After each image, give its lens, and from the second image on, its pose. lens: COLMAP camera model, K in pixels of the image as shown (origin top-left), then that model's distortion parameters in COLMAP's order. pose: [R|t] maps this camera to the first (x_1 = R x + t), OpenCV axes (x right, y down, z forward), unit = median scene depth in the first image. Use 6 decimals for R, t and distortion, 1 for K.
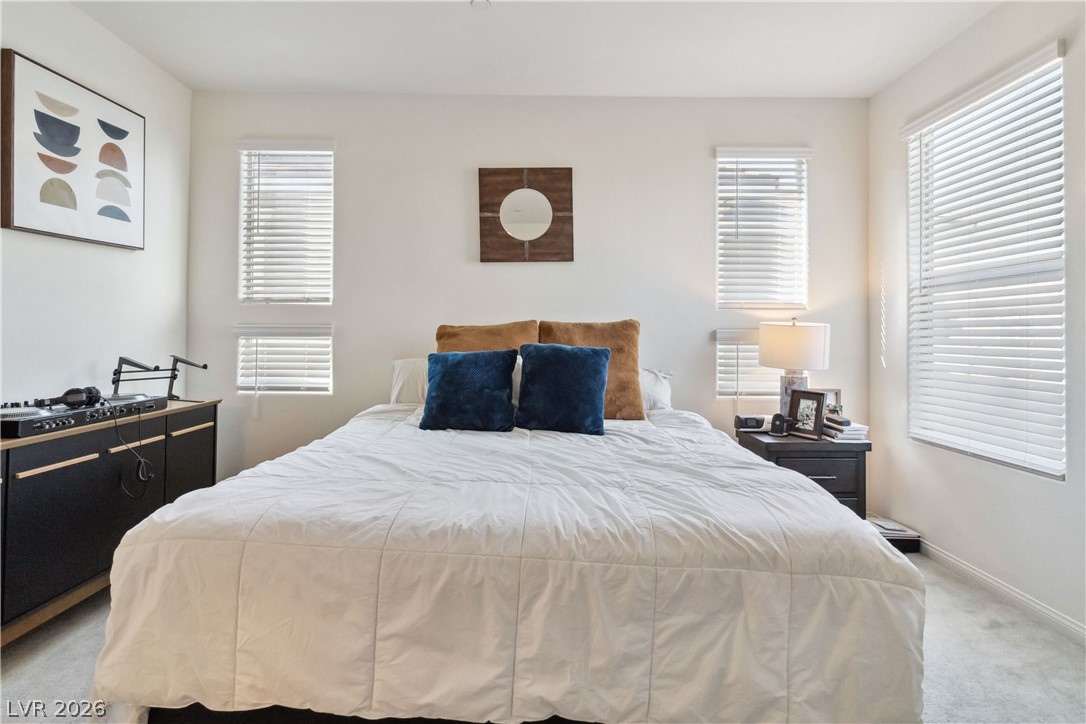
lens RADIAL K [[515.9, 0, 547.3], [0, 515.9, 332.5], [0, 0, 1]] dist [0.001400, -0.000440]
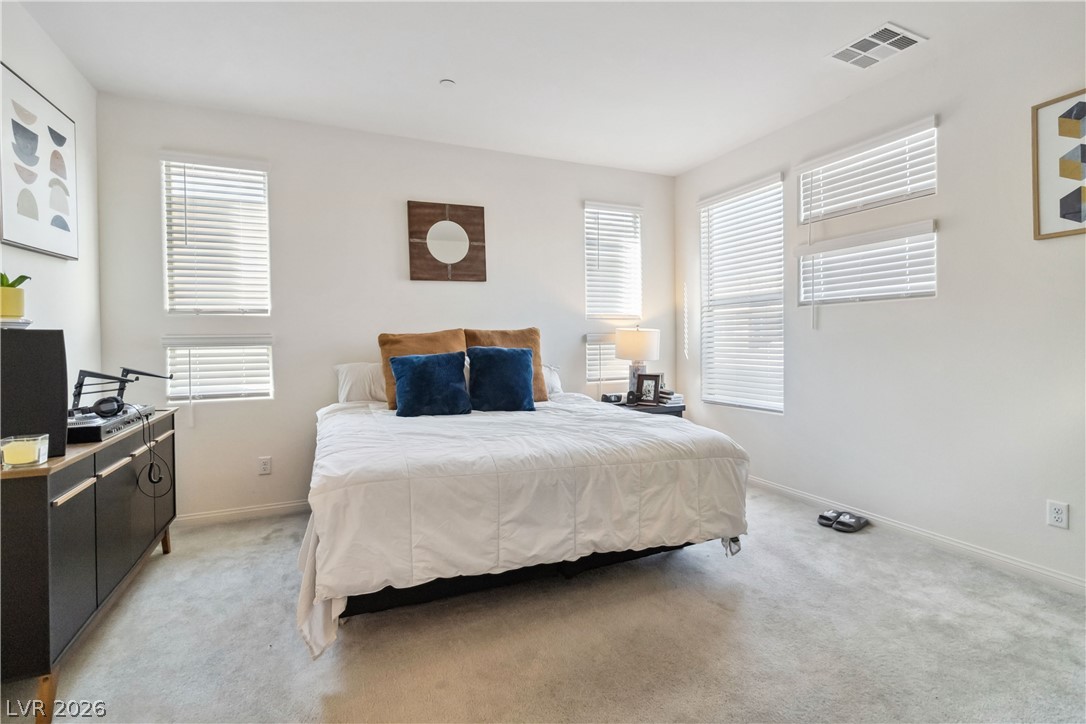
lens RADIAL K [[515.9, 0, 539.7], [0, 515.9, 354.1], [0, 0, 1]] dist [0.001400, -0.000440]
pose [[0.916100, -0.029139, 0.399890, -0.389026], [0.016065, 0.999222, 0.036007, -0.004590], [-0.400628, -0.026561, 0.915856, -0.247874]]
